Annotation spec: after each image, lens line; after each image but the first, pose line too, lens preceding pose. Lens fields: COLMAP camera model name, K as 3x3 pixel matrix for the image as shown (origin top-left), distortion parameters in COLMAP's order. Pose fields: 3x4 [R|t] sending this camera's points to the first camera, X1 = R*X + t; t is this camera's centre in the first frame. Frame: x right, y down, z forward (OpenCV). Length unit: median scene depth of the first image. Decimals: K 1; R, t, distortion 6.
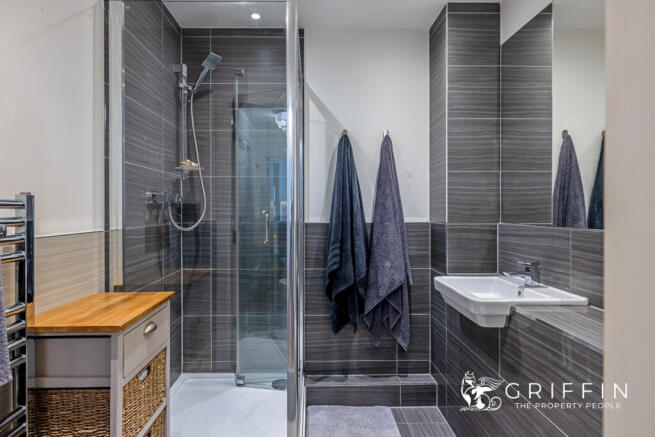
lens RADIAL K [[369.9, 0, 325.6], [0, 369.9, 214.2], [0, 0, 1]] dist [-0.003025, -0.000517]
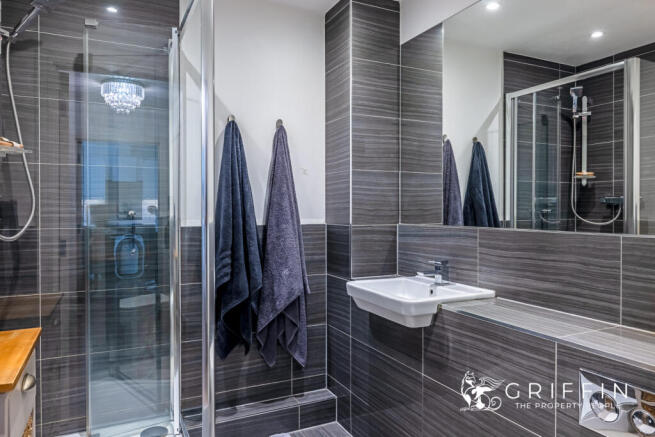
lens RADIAL K [[430.3, 0, 325.8], [0, 430.3, 218.2], [0, 0, 1]] dist [-0.010573, 0.002691]
pose [[0.909401, -0.007047, 0.415861, -0.171450], [0.004635, 0.999966, 0.006810, 0.000020], [-0.415895, -0.004265, 0.909403, 0.027551]]
